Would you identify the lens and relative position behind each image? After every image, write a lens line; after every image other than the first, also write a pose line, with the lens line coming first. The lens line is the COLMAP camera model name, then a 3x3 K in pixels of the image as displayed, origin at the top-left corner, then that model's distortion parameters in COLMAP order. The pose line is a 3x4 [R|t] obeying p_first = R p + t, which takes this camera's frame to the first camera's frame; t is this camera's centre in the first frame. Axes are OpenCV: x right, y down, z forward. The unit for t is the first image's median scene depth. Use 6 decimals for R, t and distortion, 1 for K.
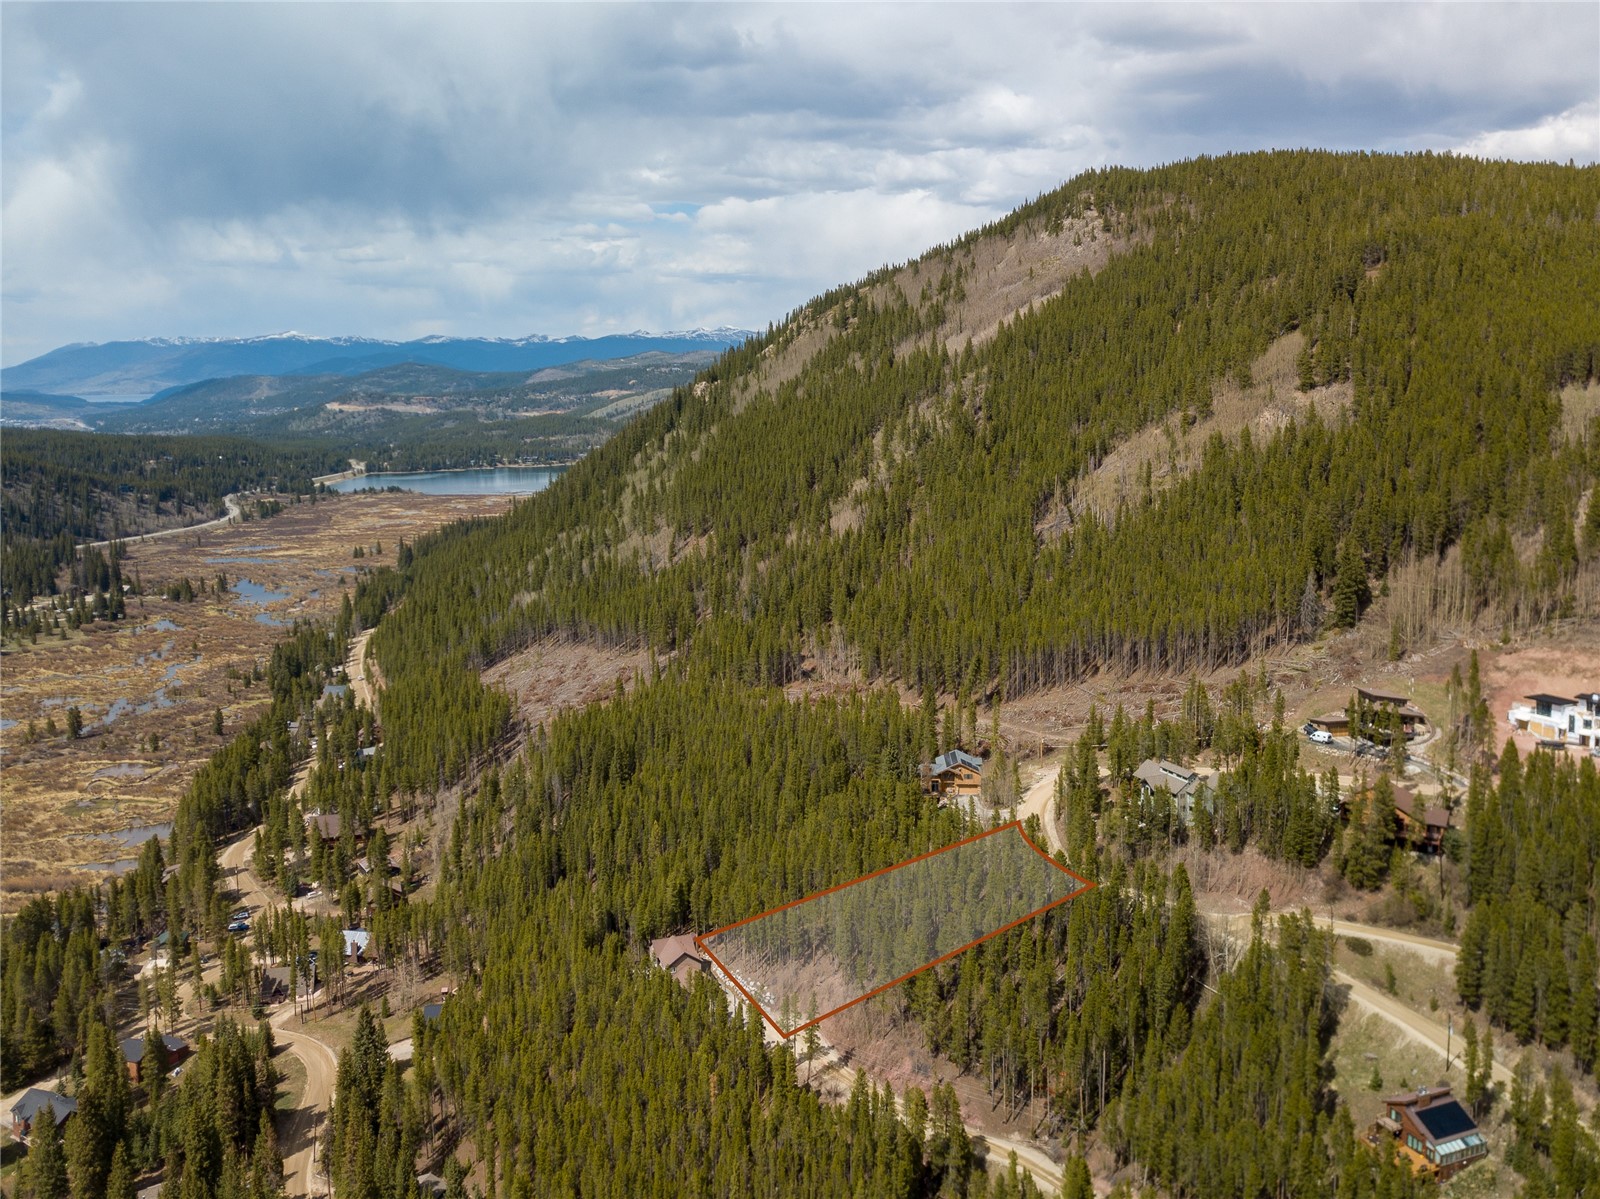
lens RADIAL K [[1481.4, 0, 800.0], [0, 1481.4, 599.5], [0, 0, 1]] dist [0.046200, -0.011509]
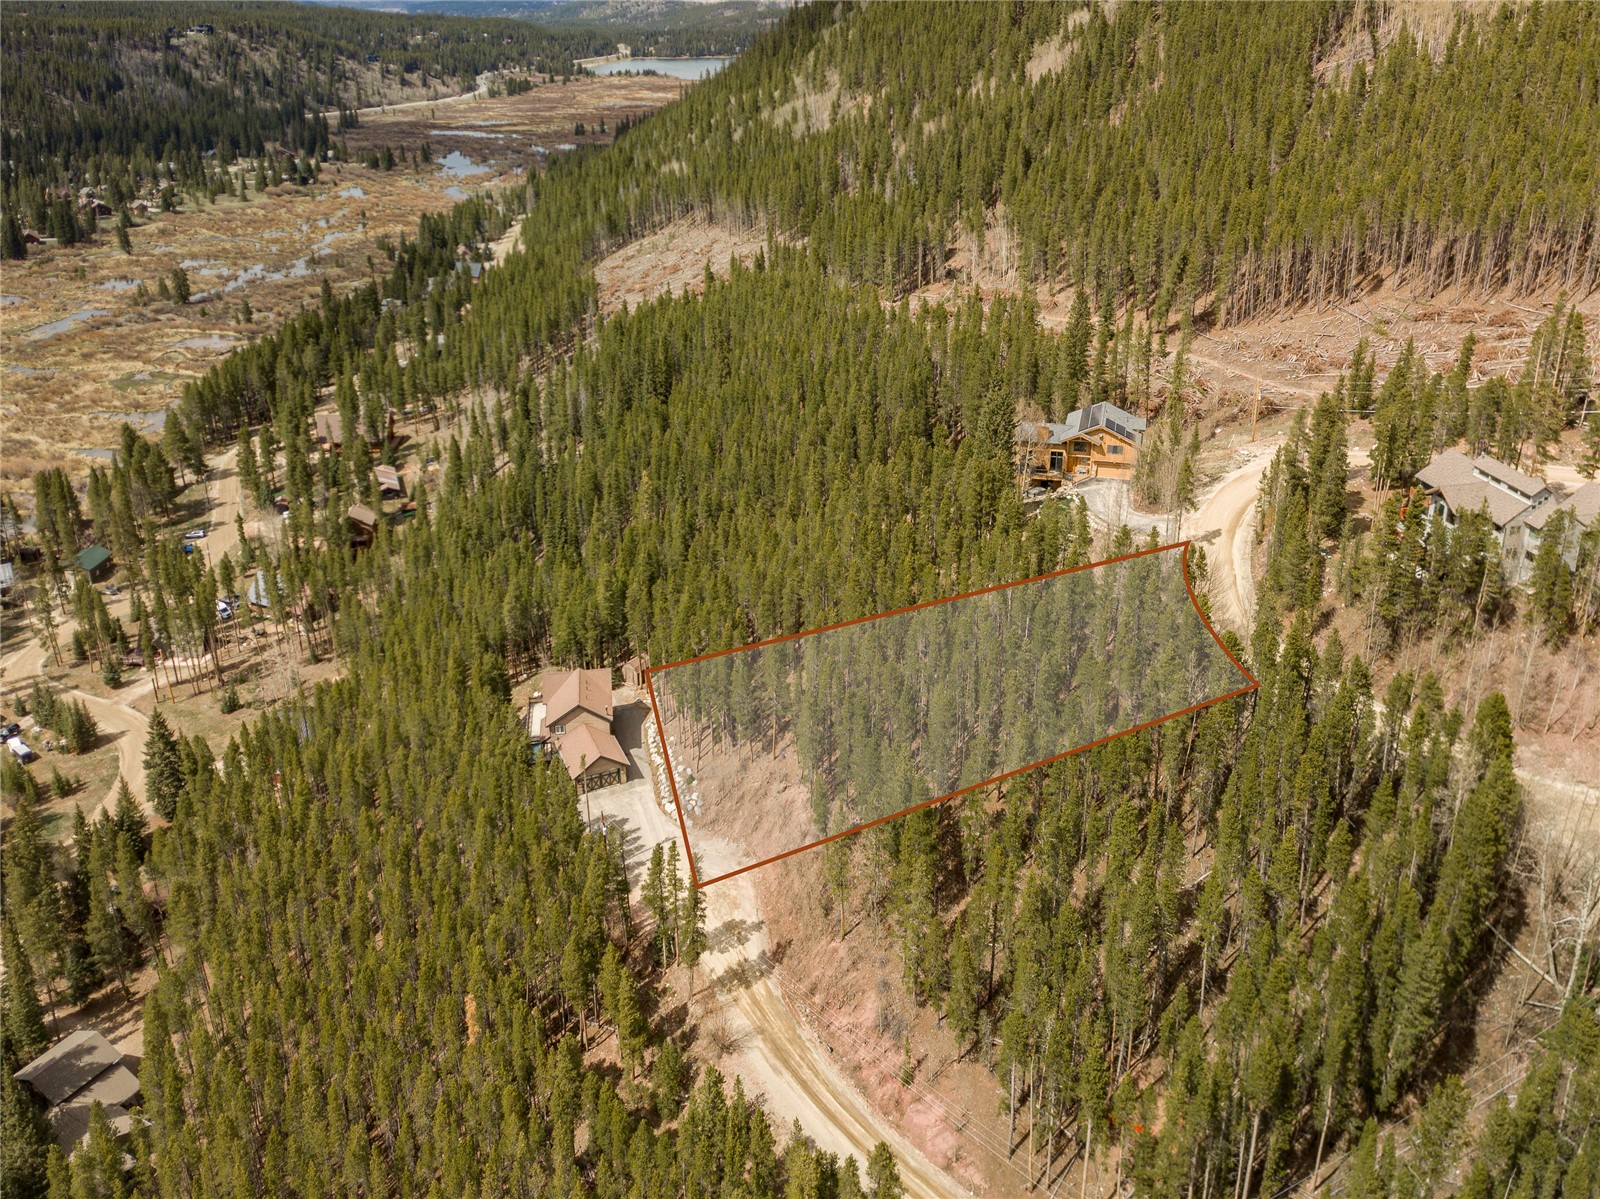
lens RADIAL K [[1352.7, 0, 798.0], [0, 1352.7, 502.8], [0, 0, 1]] dist [0.019099, -0.004964]
pose [[0.975258, 0.089331, -0.202219, 0.085775], [-0.045574, 0.976316, 0.211495, 0.028123], [0.216323, -0.197046, 0.956231, 0.387223]]
